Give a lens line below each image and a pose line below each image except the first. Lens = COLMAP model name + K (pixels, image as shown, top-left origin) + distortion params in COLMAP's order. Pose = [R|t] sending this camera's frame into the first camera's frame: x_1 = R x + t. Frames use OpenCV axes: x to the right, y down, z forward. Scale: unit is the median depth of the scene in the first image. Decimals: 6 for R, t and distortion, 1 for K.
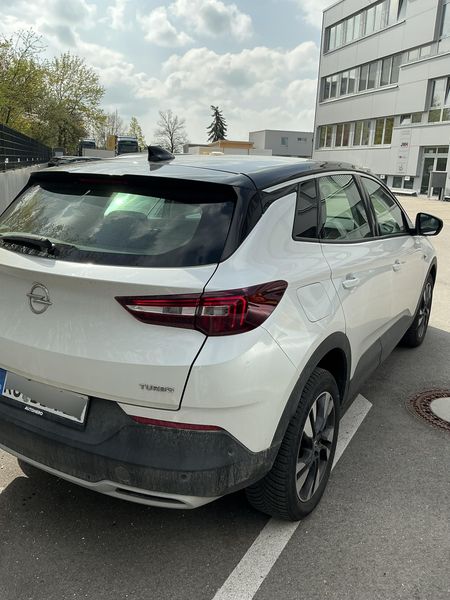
lens RADIAL K [[487.4, 0, 225.0], [0, 487.4, 300.0], [0, 0, 1]] dist [0.056110, -0.003078]
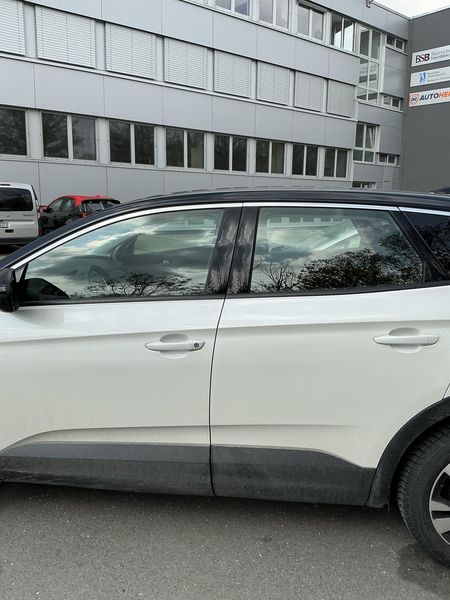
lens RADIAL K [[487.4, 0, 225.0], [0, 487.4, 300.0], [0, 0, 1]] dist [0.056110, -0.003078]
pose [[-0.369001, -0.215842, 0.904019, -0.395270], [0.230224, 0.921122, 0.313898, -0.354724], [-0.900464, 0.323955, -0.290203, 1.234886]]
